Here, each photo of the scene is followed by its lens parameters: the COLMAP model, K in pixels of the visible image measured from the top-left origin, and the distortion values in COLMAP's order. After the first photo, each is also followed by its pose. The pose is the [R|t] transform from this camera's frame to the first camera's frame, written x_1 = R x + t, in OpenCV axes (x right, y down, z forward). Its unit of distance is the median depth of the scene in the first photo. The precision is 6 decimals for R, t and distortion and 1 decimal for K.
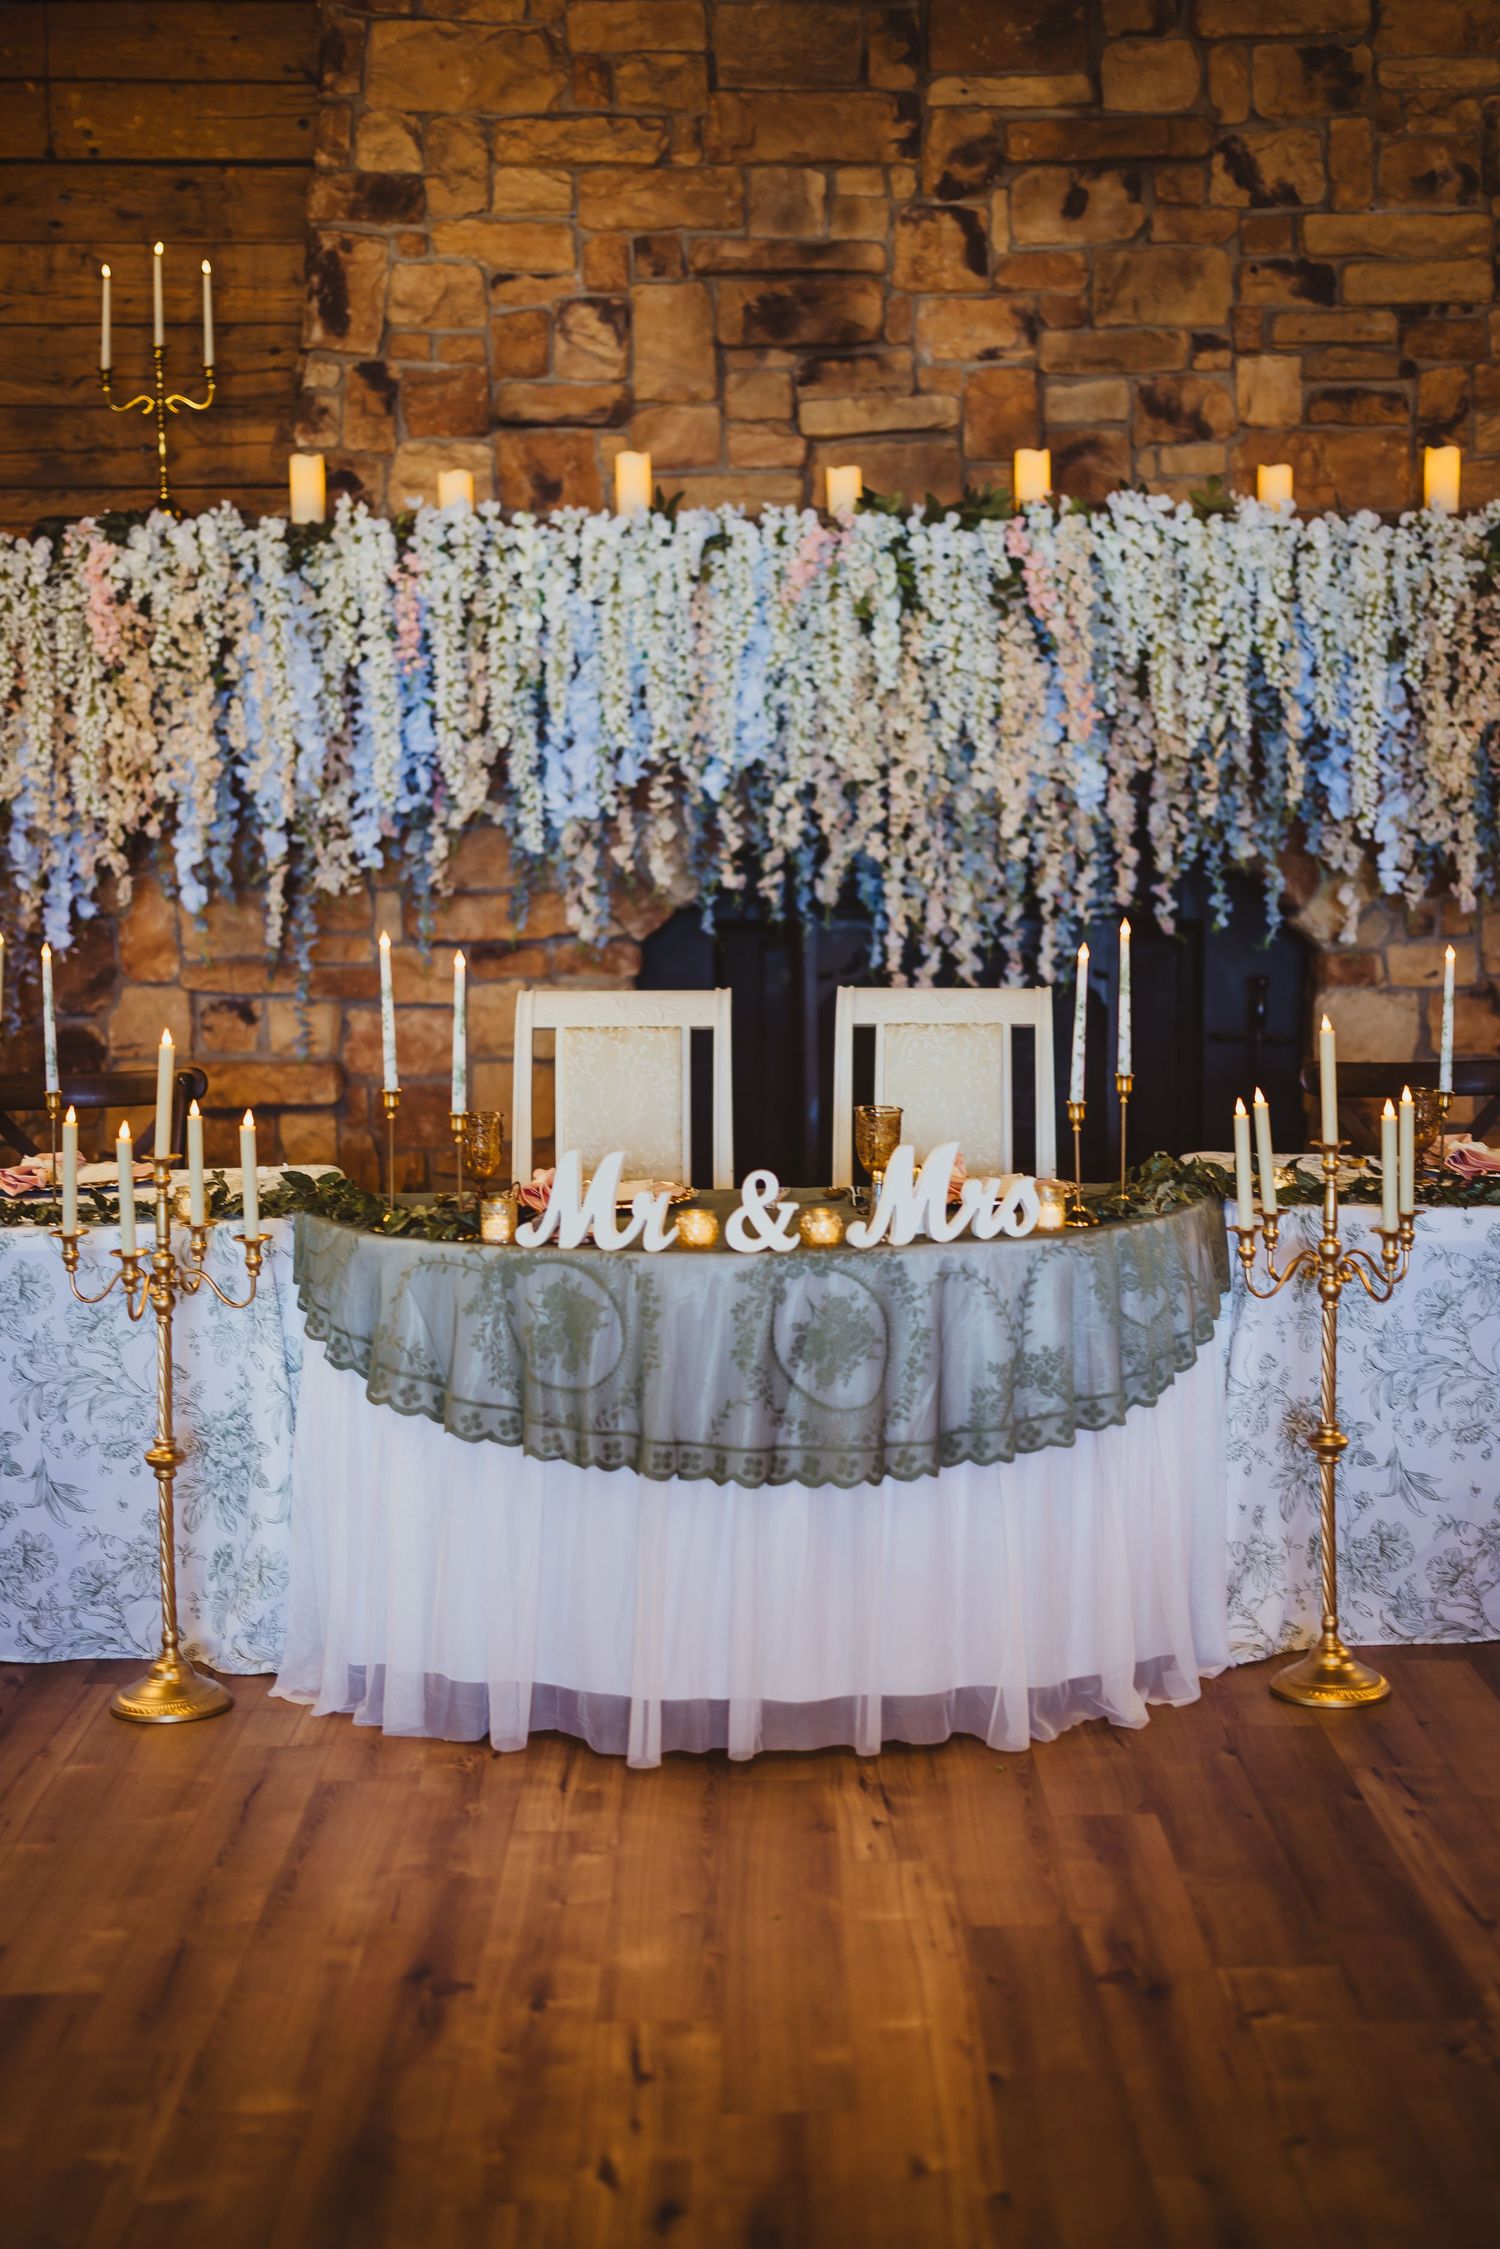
lens RADIAL K [[3309.4, 0, 750.7], [0, 3309.4, 1121.7], [0, 0, 1]] dist [0.044140, 0.000000]
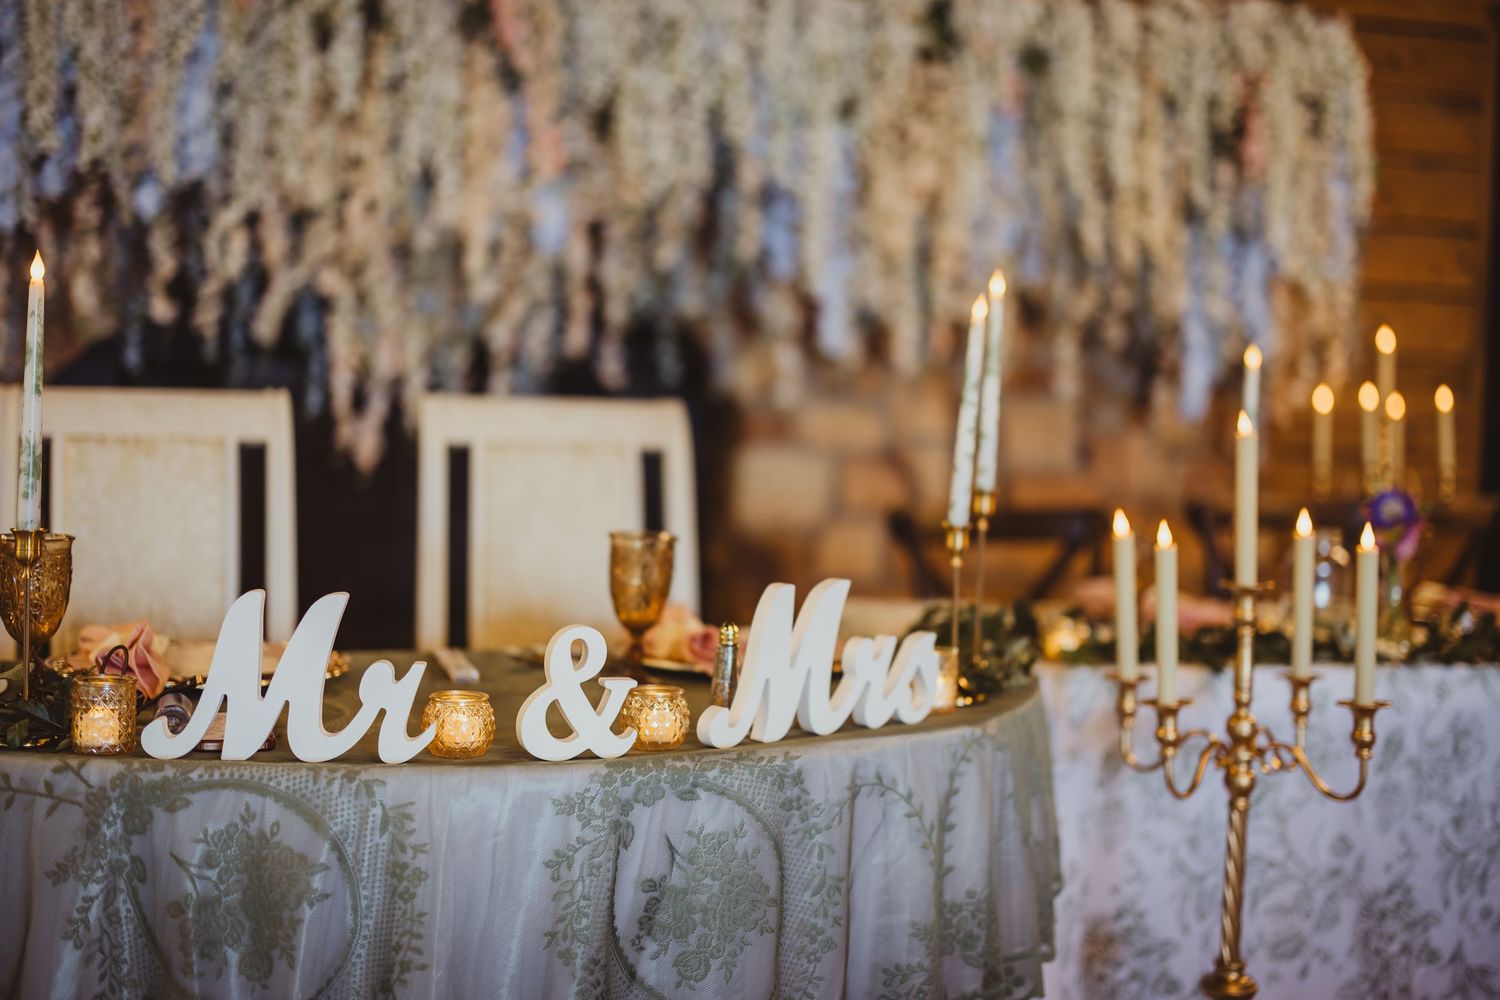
lens RADIAL K [[2207.2, 0, 748.9], [0, 2207.2, 504.6], [0, 0, 1]] dist [0.044140, 0.000000]
pose [[0.938479, 0.014839, 0.345017, -0.066785], [-0.001470, 0.999239, -0.038980, 0.005224], [-0.345333, 0.036074, 0.937787, 0.377909]]
